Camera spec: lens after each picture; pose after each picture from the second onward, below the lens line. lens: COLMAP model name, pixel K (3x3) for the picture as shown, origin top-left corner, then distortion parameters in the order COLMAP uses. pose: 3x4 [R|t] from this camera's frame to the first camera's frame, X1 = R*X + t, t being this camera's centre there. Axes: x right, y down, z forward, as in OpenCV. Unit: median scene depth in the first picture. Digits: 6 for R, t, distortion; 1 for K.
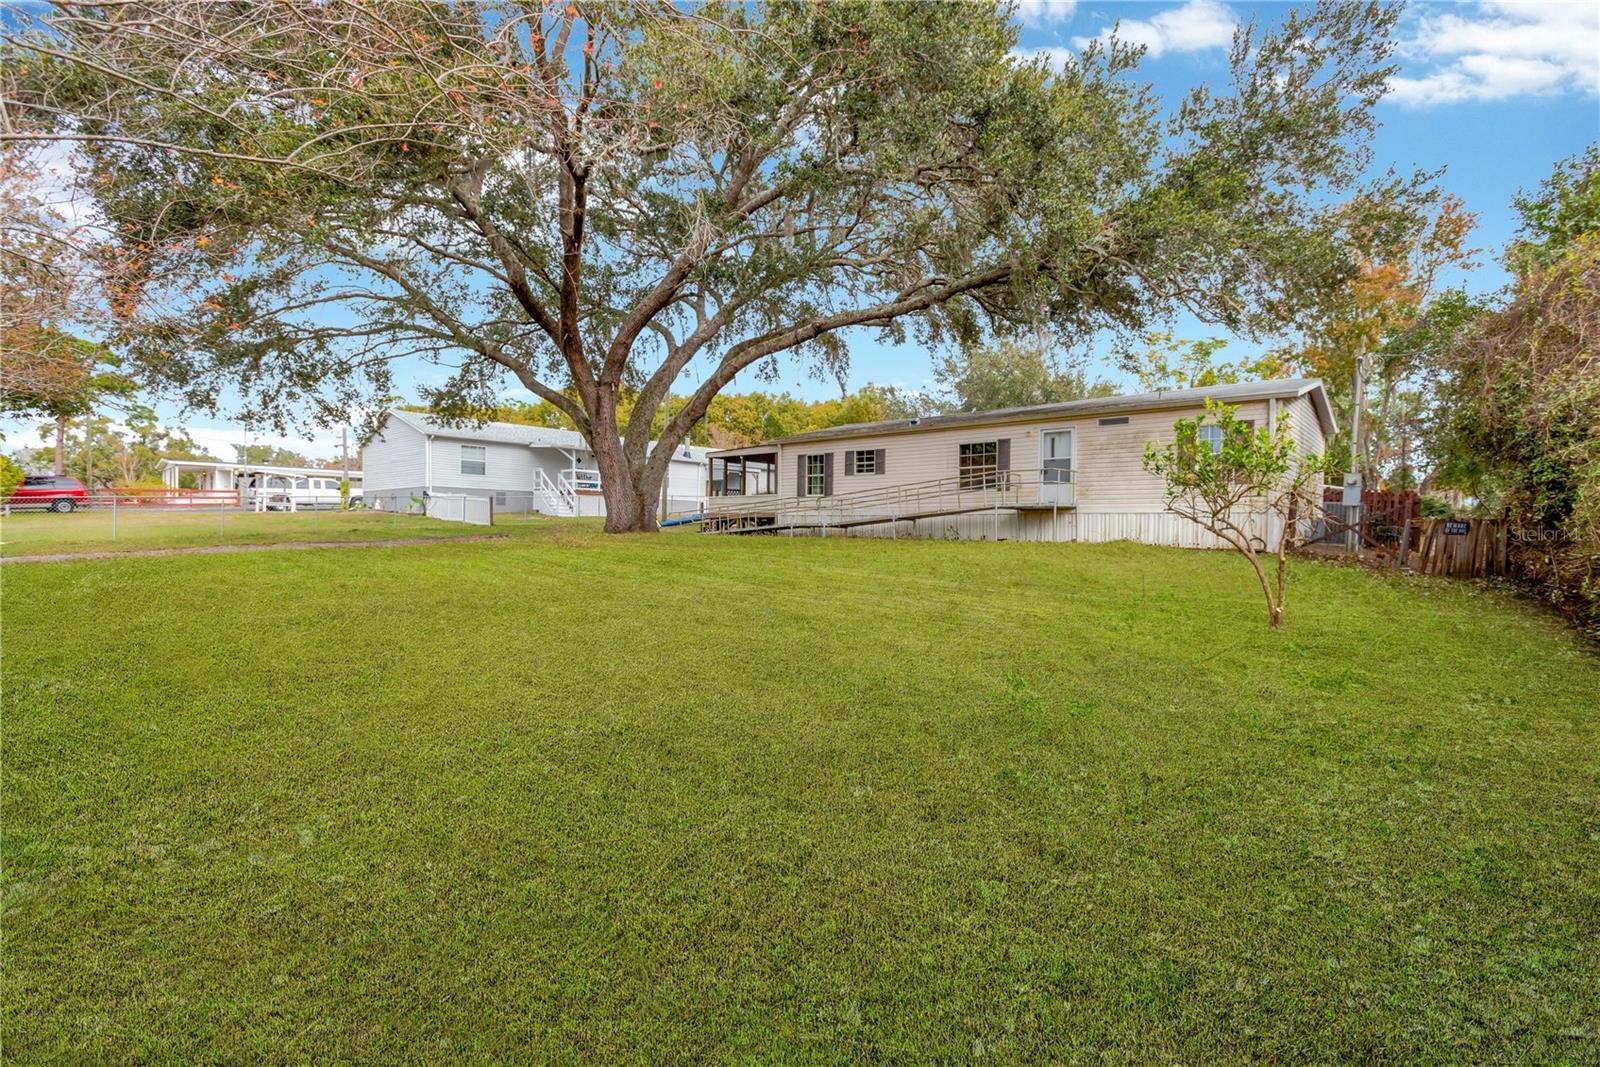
lens RADIAL K [[737.0, 0, 800.0], [0, 737.0, 533.5], [0, 0, 1]] dist [0.003047, -0.000679]
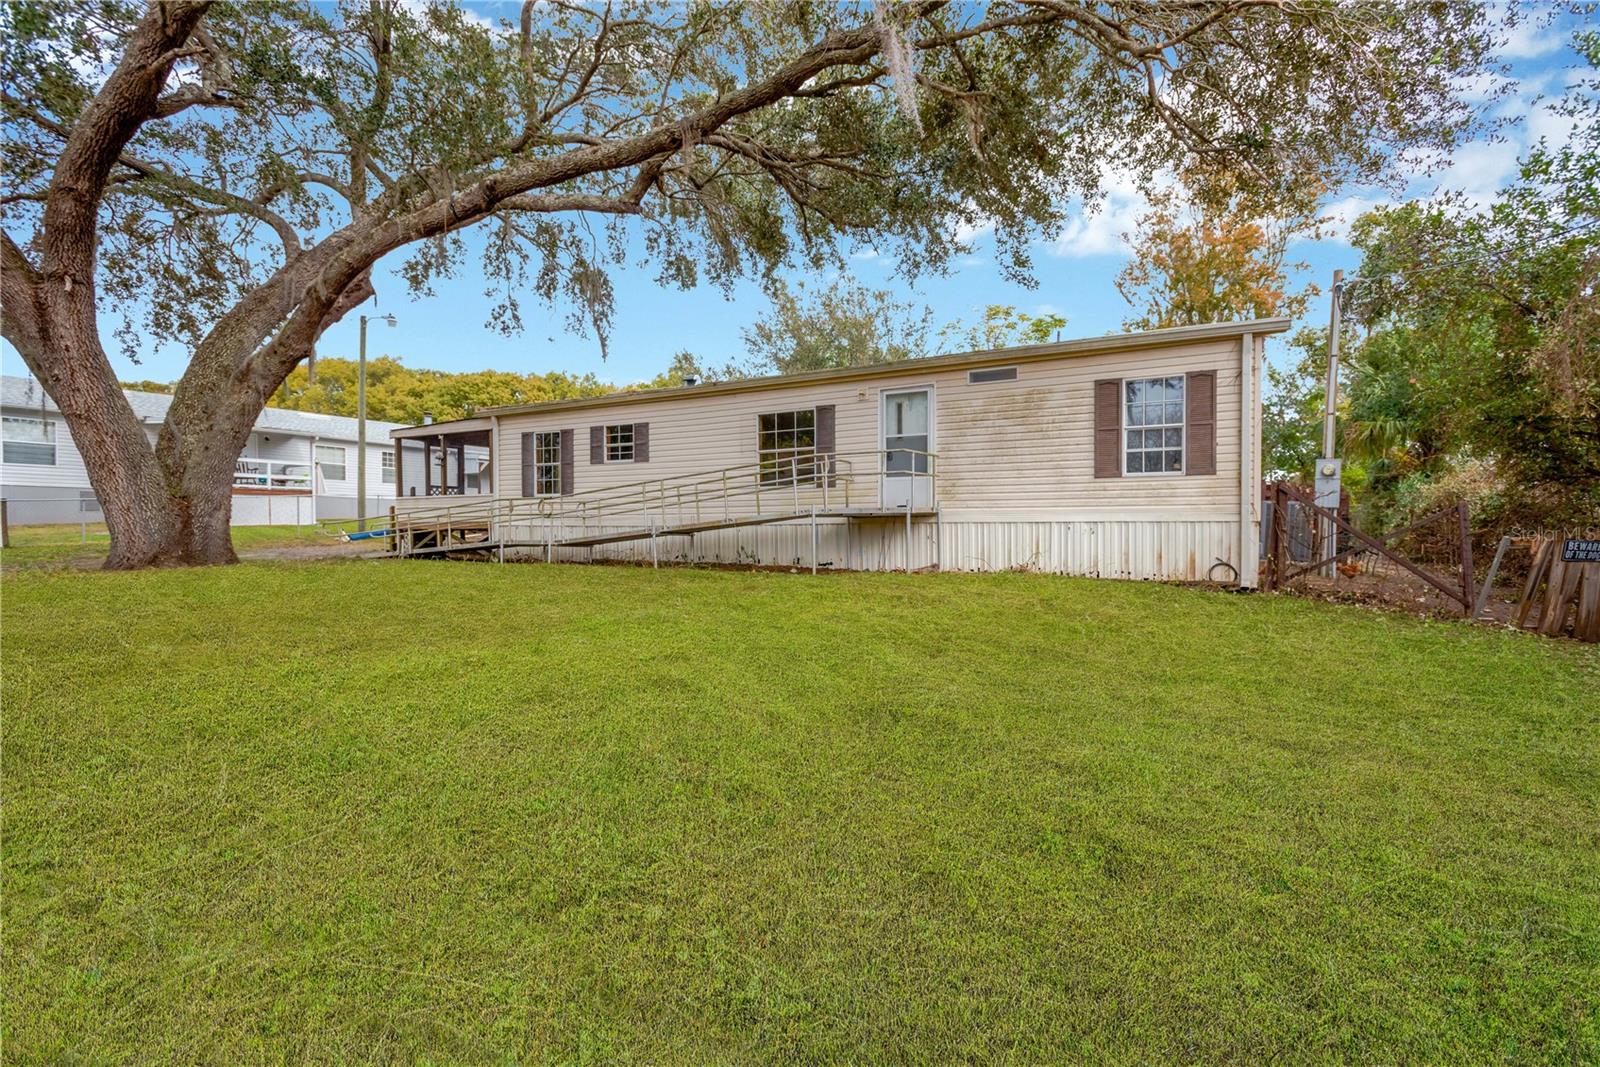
lens RADIAL K [[737.0, 0, 800.0], [0, 737.0, 533.5], [0, 0, 1]] dist [0.003047, -0.000679]
pose [[0.975222, -0.018867, 0.220425, 0.106200], [0.017401, 0.999812, 0.008593, -0.022293], [-0.220545, -0.004544, 0.975366, 0.360929]]
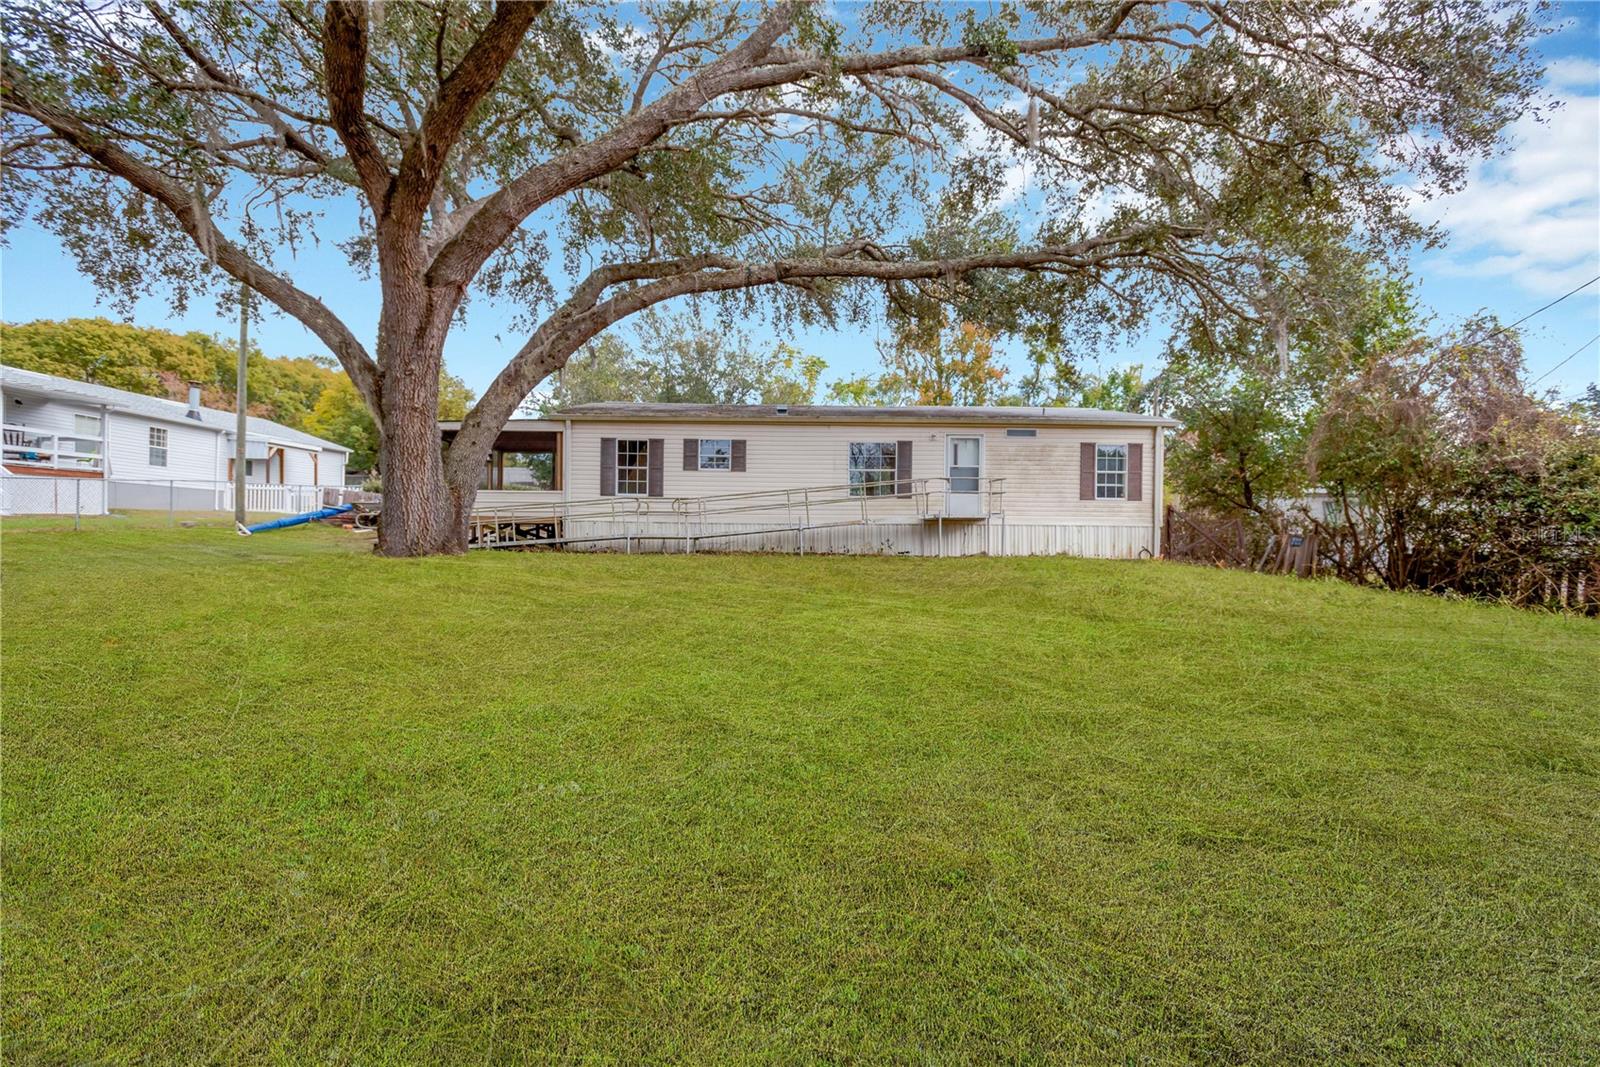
lens RADIAL K [[737.0, 0, 800.0], [0, 737.0, 533.5], [0, 0, 1]] dist [0.003047, -0.000679]
pose [[0.749061, -0.007149, 0.662463, -0.389129], [0.002458, 0.999965, 0.008012, -0.021273], [-0.662497, -0.004373, 0.749052, 0.383450]]
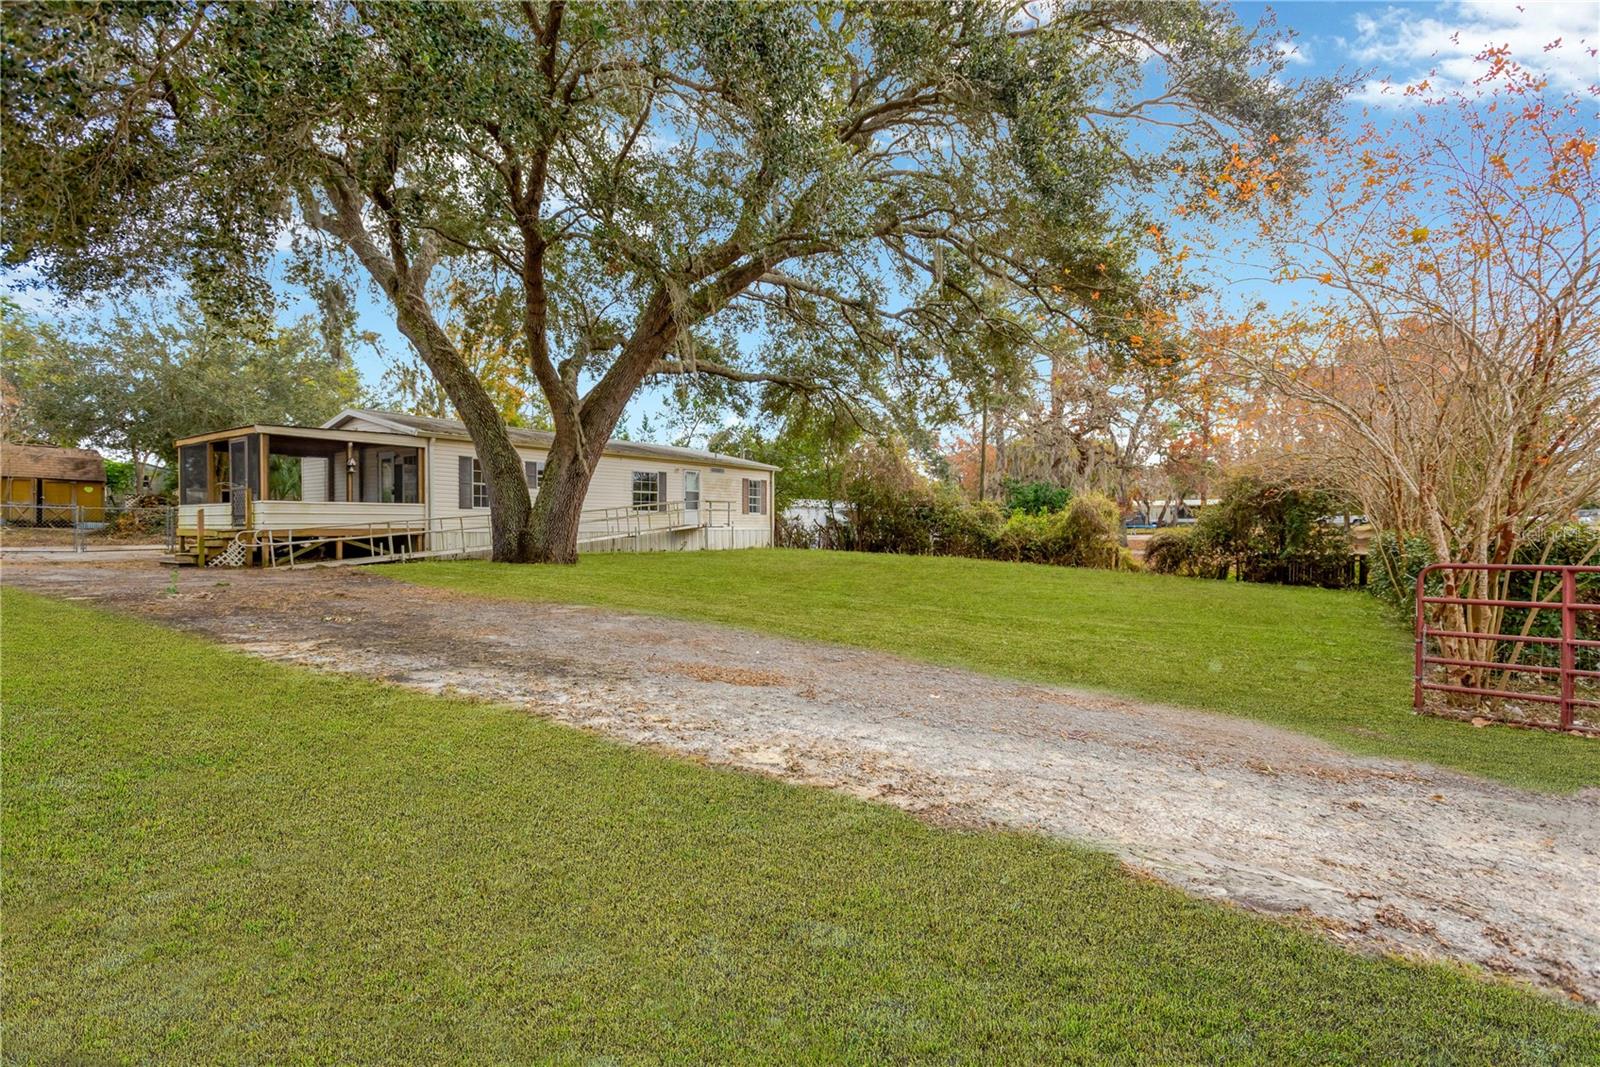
lens RADIAL K [[737.0, 0, 800.0], [0, 737.0, 533.5], [0, 0, 1]] dist [0.003047, -0.000679]
pose [[-0.096599, -0.028575, 0.994913, -0.953894], [-0.002939, 0.999592, 0.028424, -0.054974], [-0.995319, -0.000178, -0.096643, 0.828731]]
